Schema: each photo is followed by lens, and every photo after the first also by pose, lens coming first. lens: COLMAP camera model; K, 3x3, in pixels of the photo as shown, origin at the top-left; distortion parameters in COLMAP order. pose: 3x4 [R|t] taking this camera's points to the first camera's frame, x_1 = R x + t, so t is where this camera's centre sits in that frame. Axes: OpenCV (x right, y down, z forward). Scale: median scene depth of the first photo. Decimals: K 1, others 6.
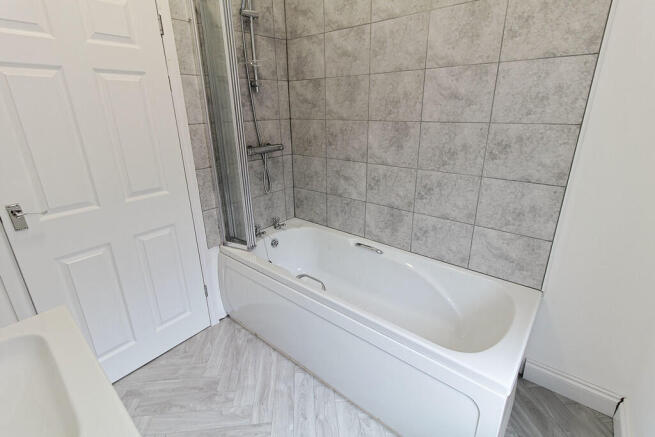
lens RADIAL K [[306.9, 0, 328.6], [0, 306.9, 216.3], [0, 0, 1]] dist [0.000251, -0.000059]
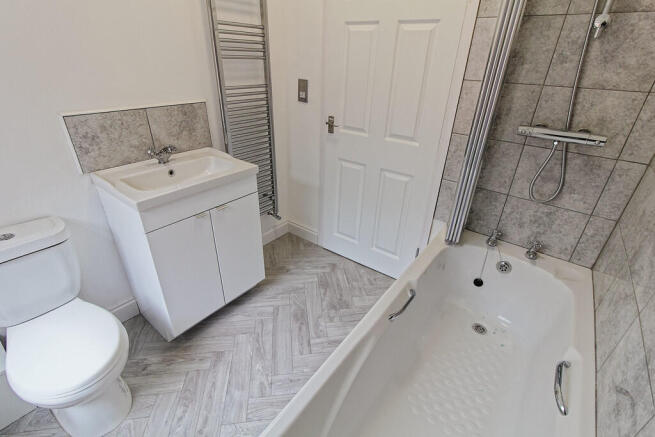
lens RADIAL K [[306.9, 0, 330.0], [0, 306.9, 217.8], [0, 0, 1]] dist [0.000251, -0.000059]
pose [[0.050488, 0.481991, -0.874721, 0.483678], [-0.368664, 0.822976, 0.432200, -0.214362], [0.928191, 0.300658, 0.219243, 0.574755]]
